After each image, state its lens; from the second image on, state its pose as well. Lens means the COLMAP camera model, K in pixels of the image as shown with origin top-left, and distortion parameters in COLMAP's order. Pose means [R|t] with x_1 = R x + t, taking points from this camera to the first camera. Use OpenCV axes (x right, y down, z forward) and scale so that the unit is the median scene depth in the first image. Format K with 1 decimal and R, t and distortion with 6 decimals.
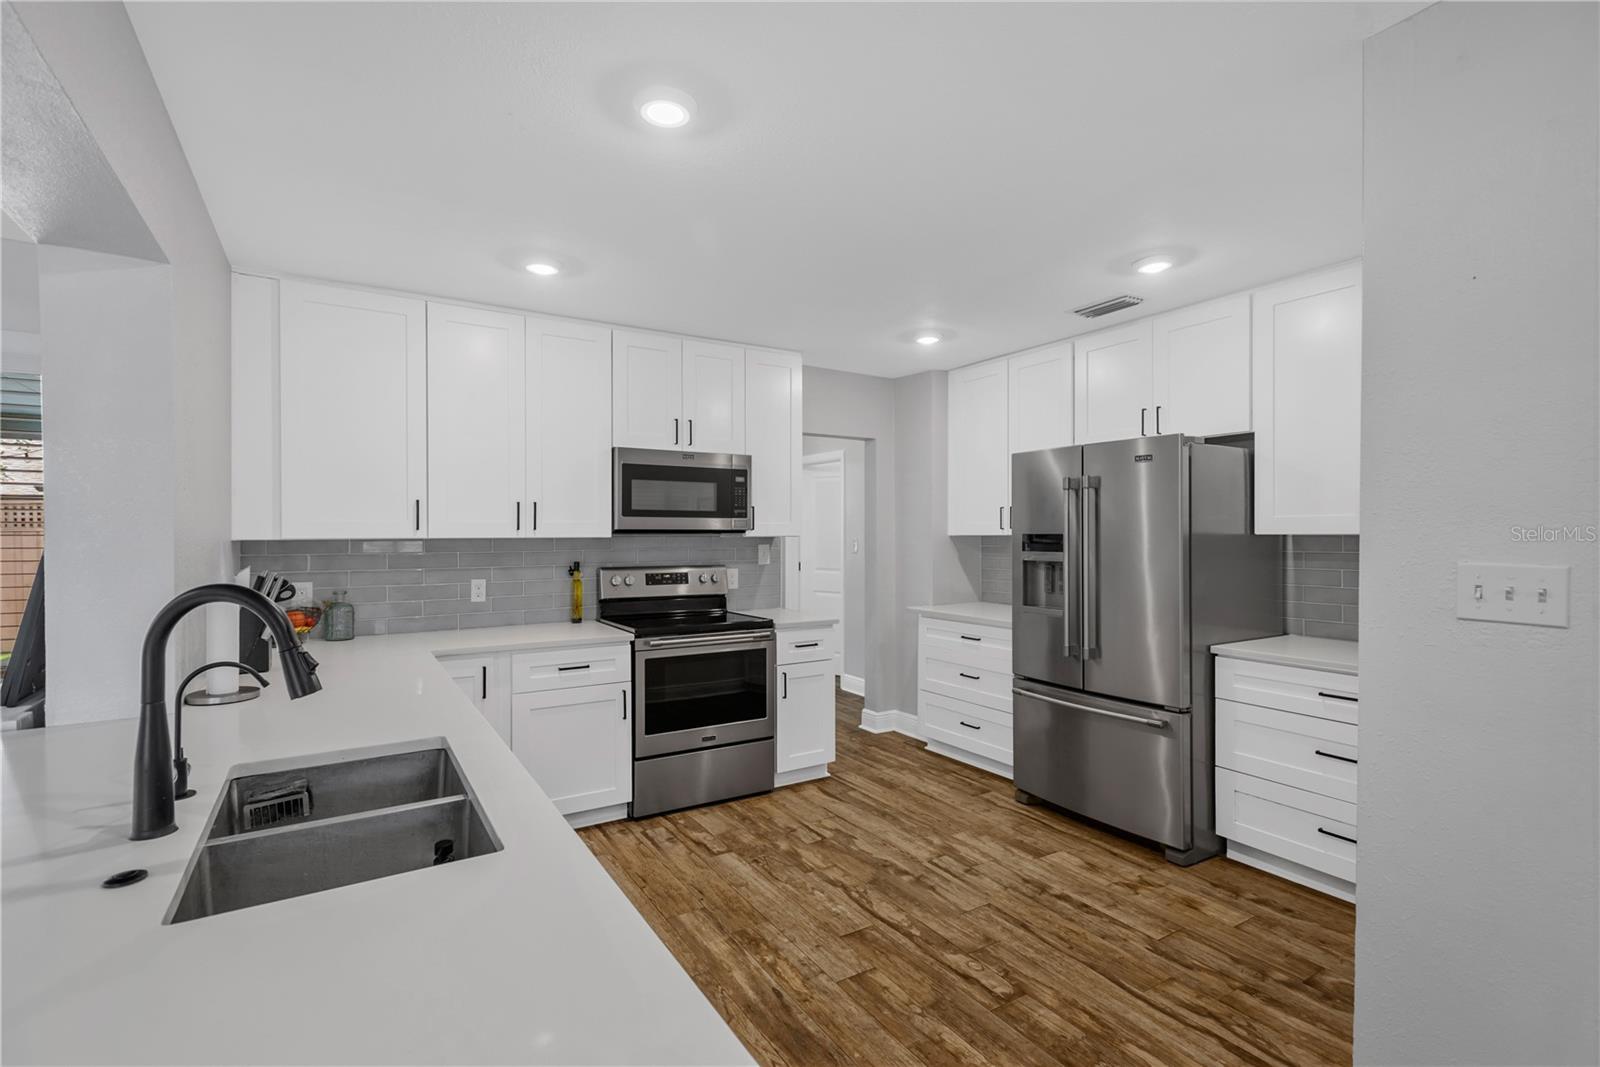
lens RADIAL K [[749.1, 0, 804.6], [0, 749.1, 529.7], [0, 0, 1]] dist [0.021798, -0.007891]
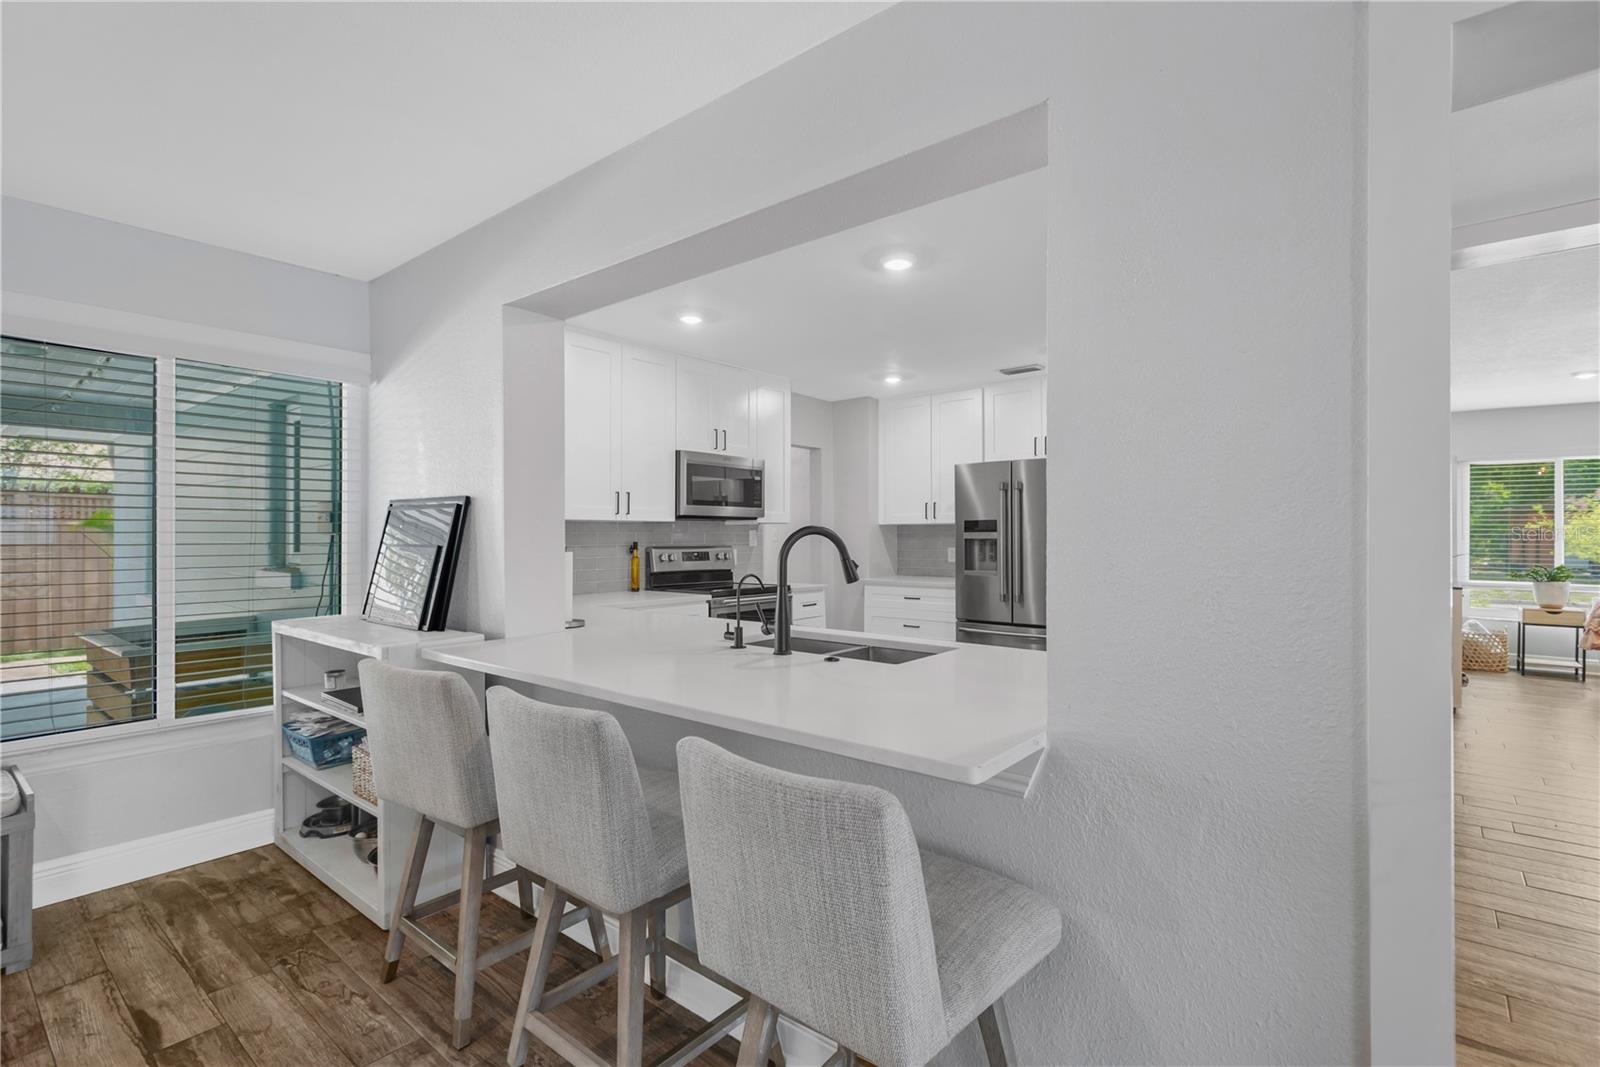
lens RADIAL K [[749.1, 0, 801.6], [0, 749.1, 528.8], [0, 0, 1]] dist [0.021798, -0.007891]
pose [[0.948156, 0.002915, 0.317791, -0.459822], [-0.000862, 0.999978, -0.006599, 0.031010], [-0.317804, 0.005982, 0.948138, -0.263542]]
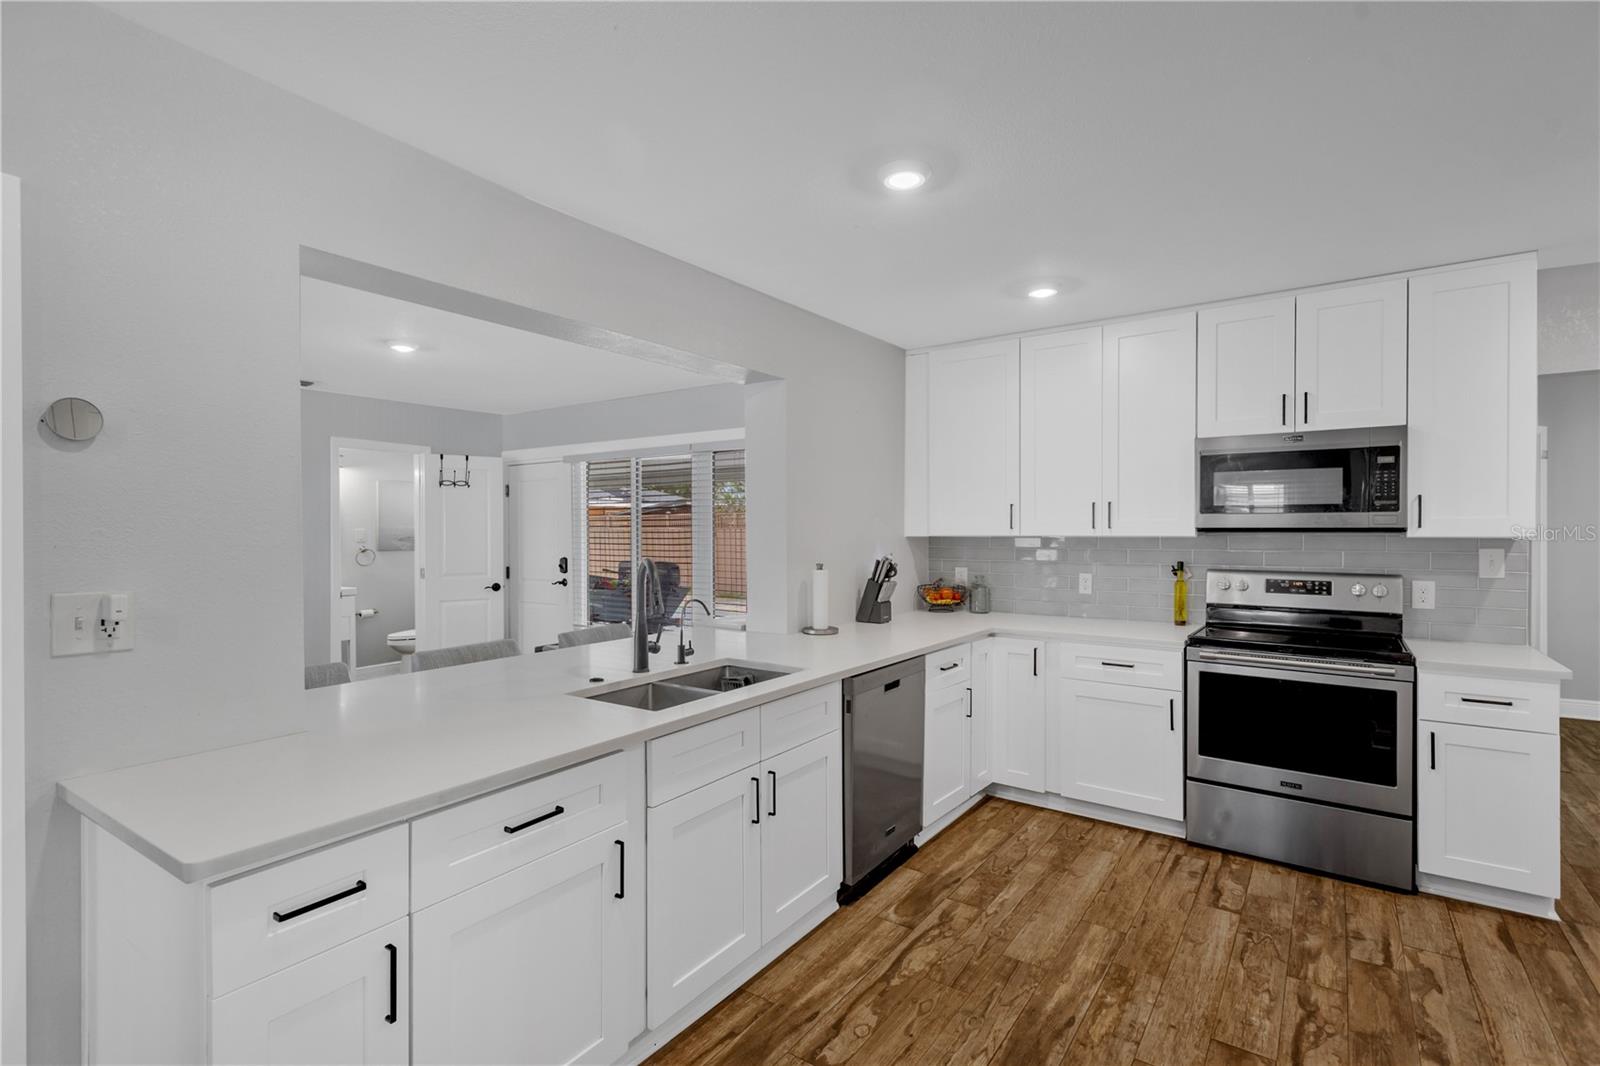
lens RADIAL K [[749.1, 0, 795.3], [0, 749.1, 527.0], [0, 0, 1]] dist [0.021798, -0.007891]
pose [[0.381828, -0.001544, -0.924232, 0.416543], [0.003892, 0.999992, -0.000063, -0.003156], [0.924225, -0.003573, 0.381832, 0.190647]]
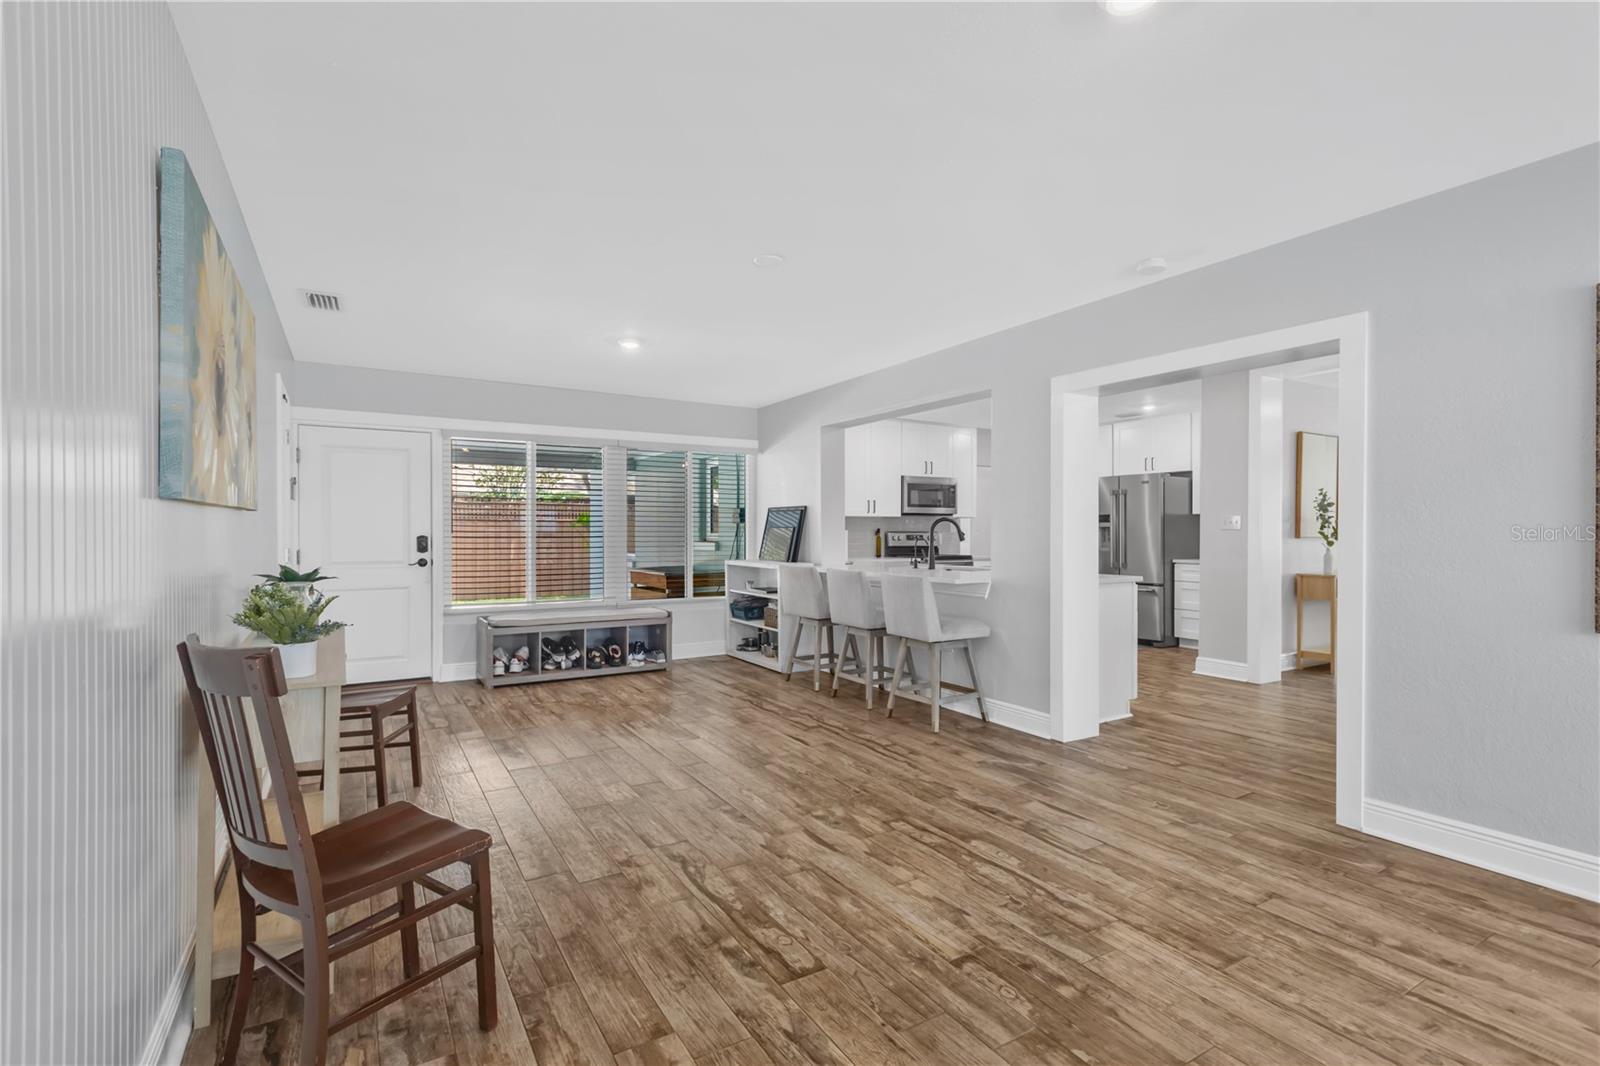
lens RADIAL K [[749.1, 0, 796.8], [0, 749.1, 536.9], [0, 0, 1]] dist [0.021798, -0.007891]
pose [[0.999809, 0.001539, -0.019501, -0.524127], [-0.001357, 0.999956, 0.009309, 0.049790], [0.019515, -0.009281, 0.999766, -1.211376]]
